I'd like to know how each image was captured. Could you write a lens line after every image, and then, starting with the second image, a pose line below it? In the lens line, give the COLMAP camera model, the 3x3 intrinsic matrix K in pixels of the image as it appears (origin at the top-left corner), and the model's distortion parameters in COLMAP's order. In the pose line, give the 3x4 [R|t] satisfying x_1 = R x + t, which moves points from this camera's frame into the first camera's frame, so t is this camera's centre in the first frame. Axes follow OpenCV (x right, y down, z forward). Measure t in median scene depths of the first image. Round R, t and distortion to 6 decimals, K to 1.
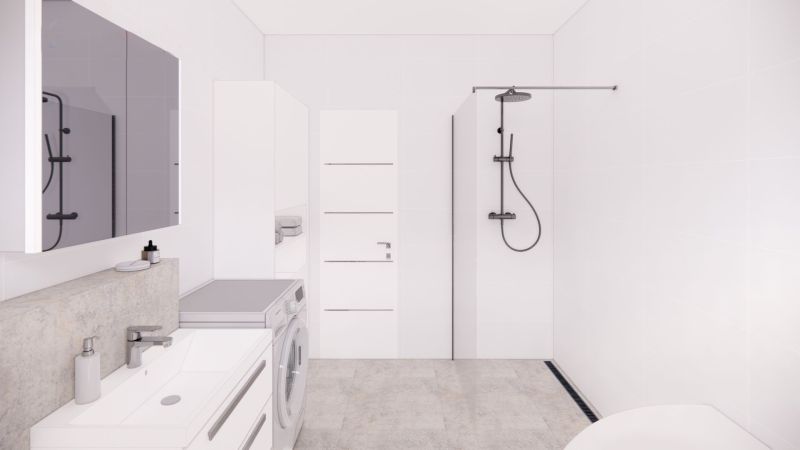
lens RADIAL K [[404.8, 0, 402.9], [0, 404.8, 207.4], [0, 0, 1]] dist [0.001817, -0.000229]
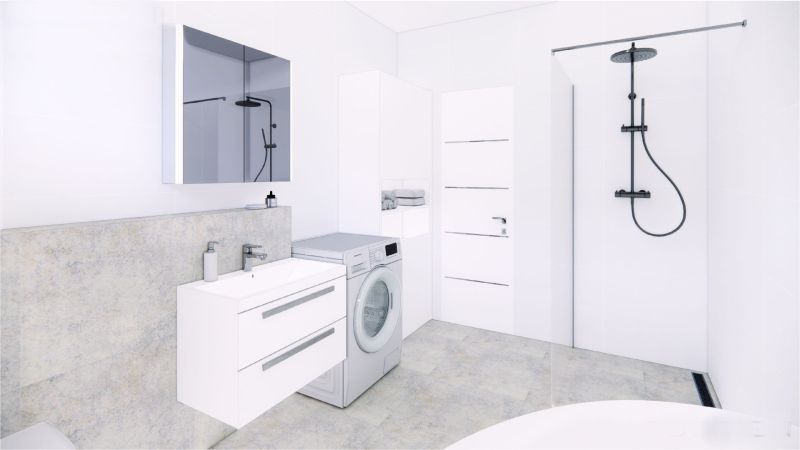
lens RADIAL K [[404.8, 0, 404.3], [0, 404.8, 205.8], [0, 0, 1]] dist [0.001817, -0.000229]
pose [[0.871051, 0.035572, -0.489903, 0.286151], [-0.030807, 0.999367, 0.017788, 0.054574], [0.490226, -0.000402, 0.871595, -0.009211]]
